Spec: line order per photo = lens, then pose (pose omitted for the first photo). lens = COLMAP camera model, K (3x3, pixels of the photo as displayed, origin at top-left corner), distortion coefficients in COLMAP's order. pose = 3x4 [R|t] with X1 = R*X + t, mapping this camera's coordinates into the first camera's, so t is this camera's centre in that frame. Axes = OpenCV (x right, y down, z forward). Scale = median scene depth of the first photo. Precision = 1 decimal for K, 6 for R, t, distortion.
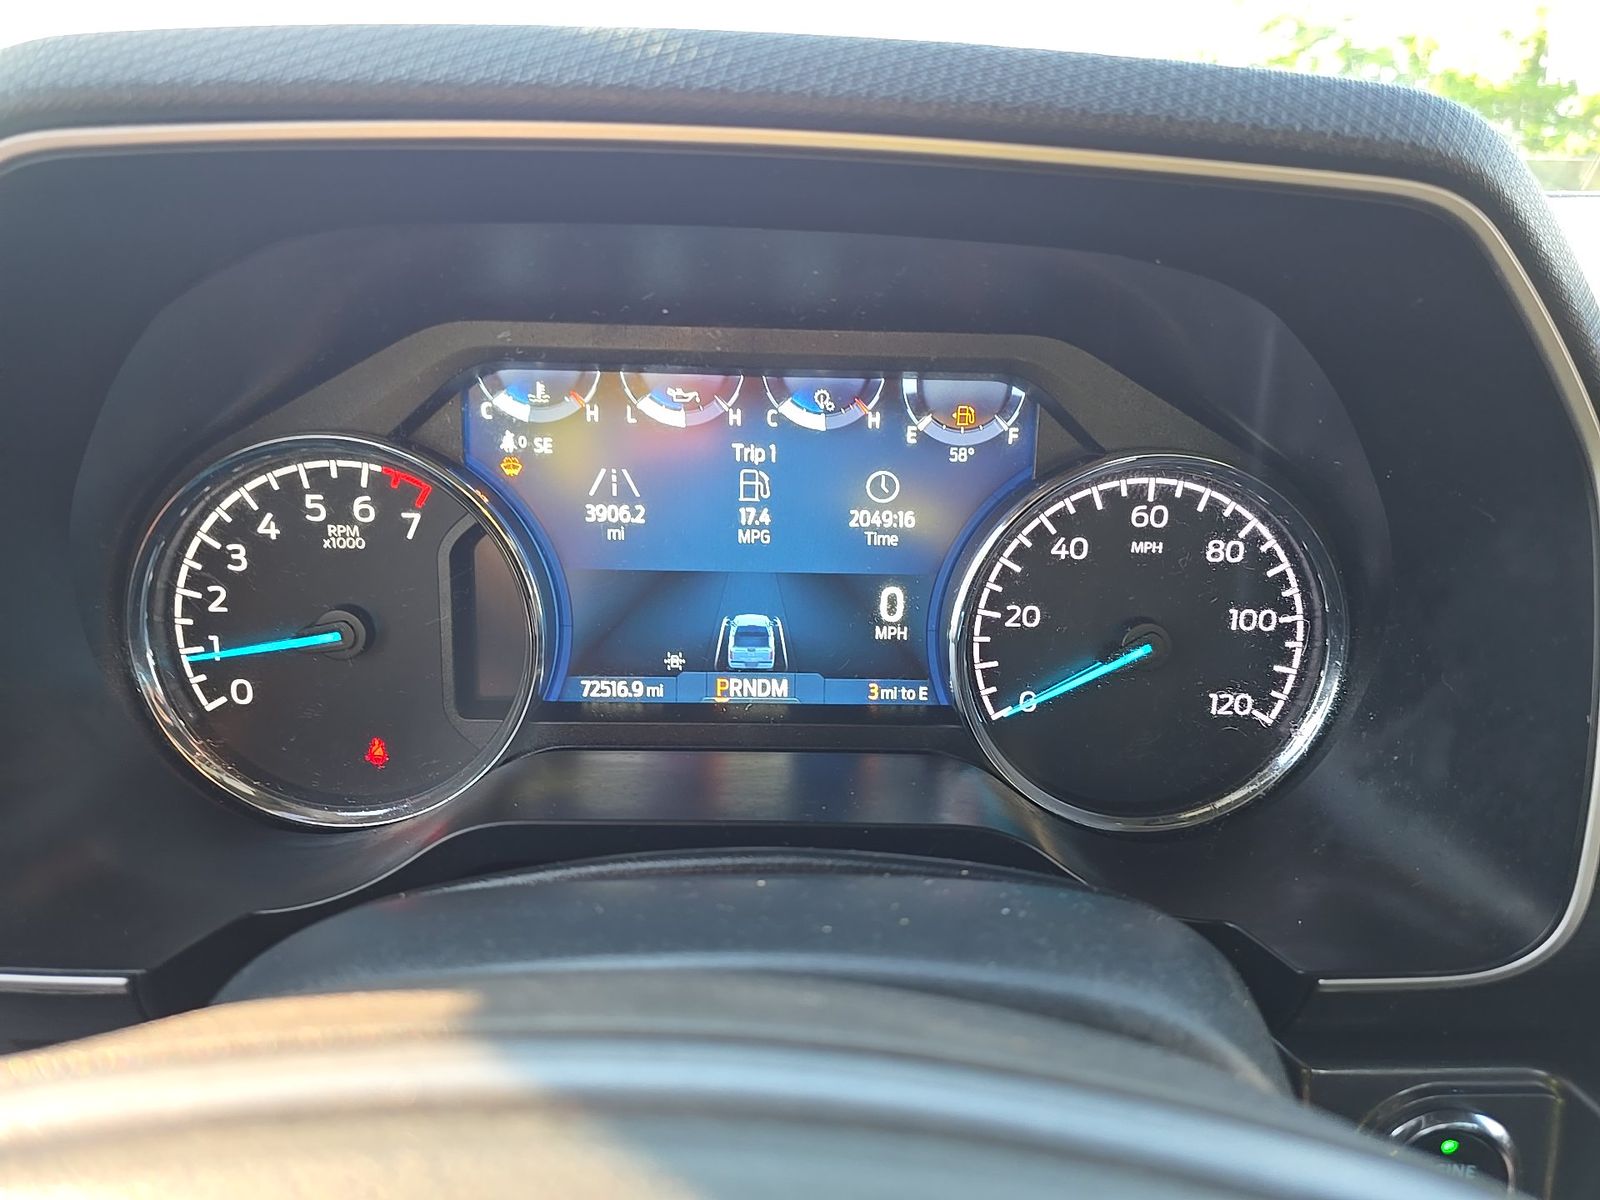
lens RADIAL K [[1068.7, 0, 803.6], [0, 1068.7, 594.6], [0, 0, 1]] dist [0.056266, -0.055372]
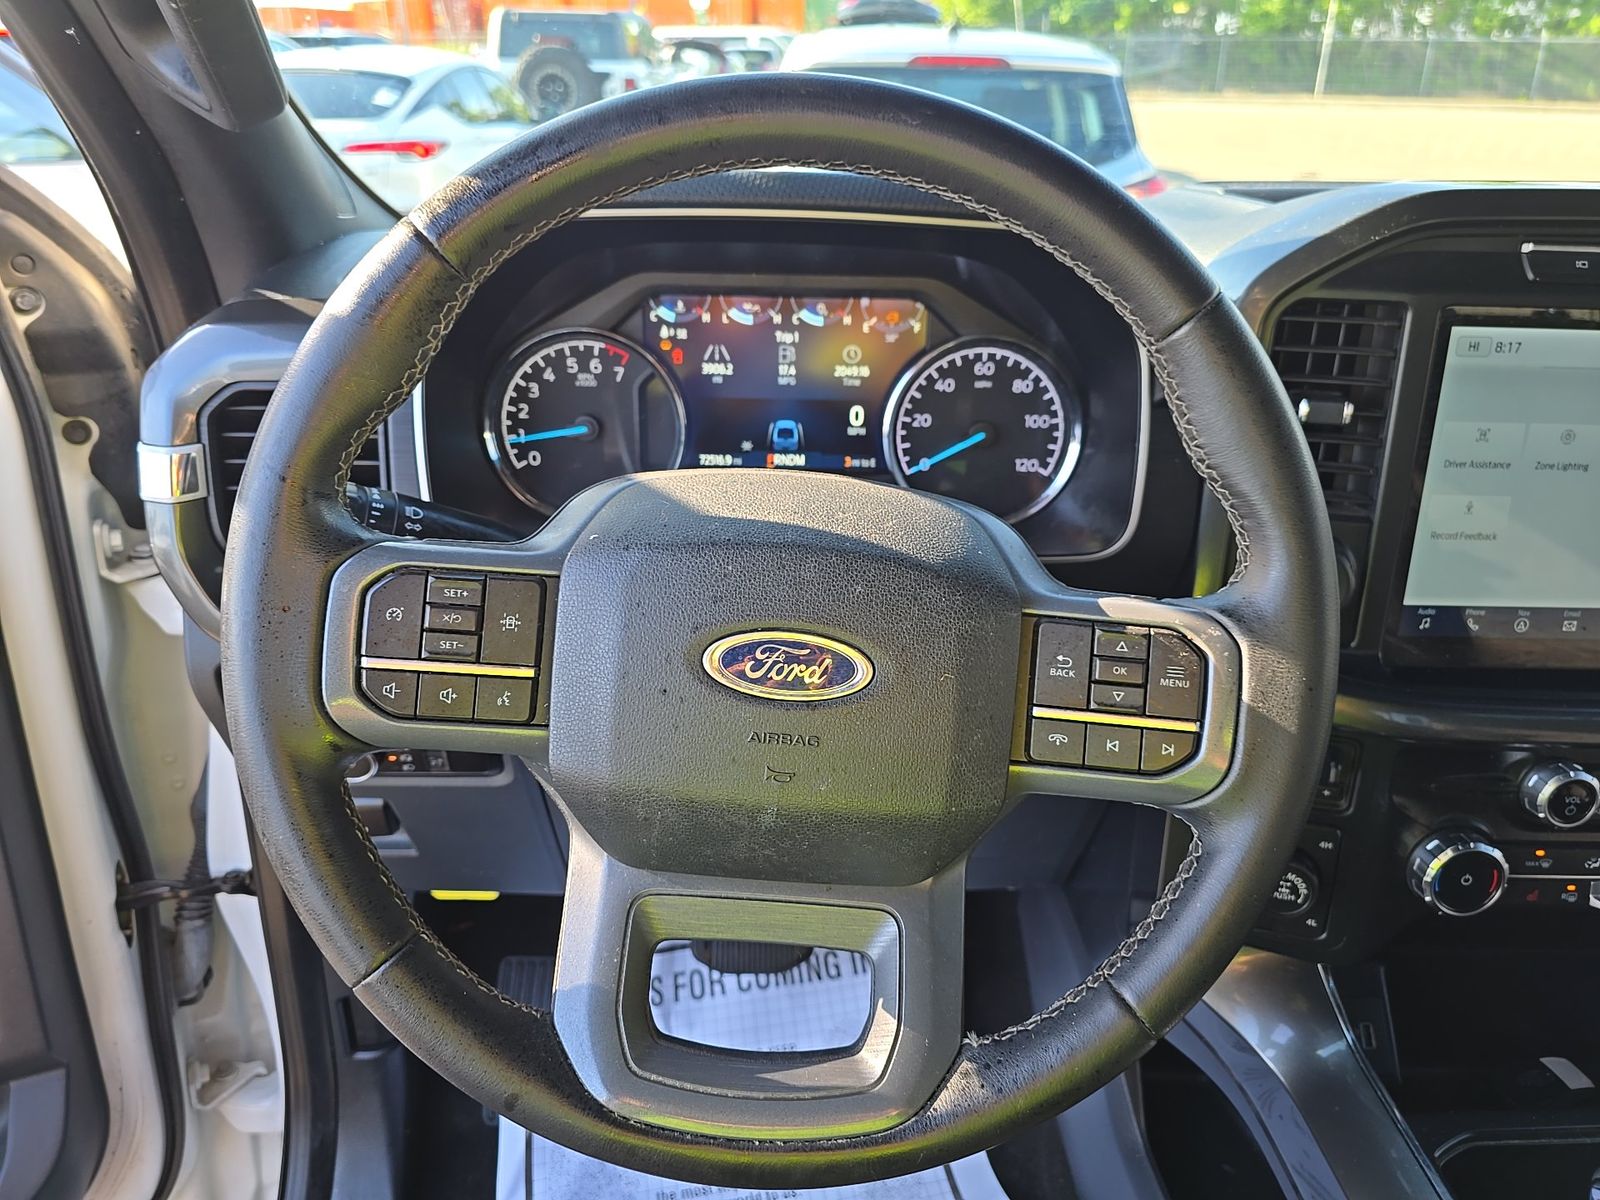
lens RADIAL K [[1086.6, 0, 802.4], [0, 1086.6, 588.7], [0, 0, 1]] dist [0.065840, -0.058800]
pose [[0.999876, 0.000021, -0.015737, 0.014313], [0.001317, 0.996383, 0.084965, 0.161662], [0.015682, -0.084975, 0.996260, -1.060713]]
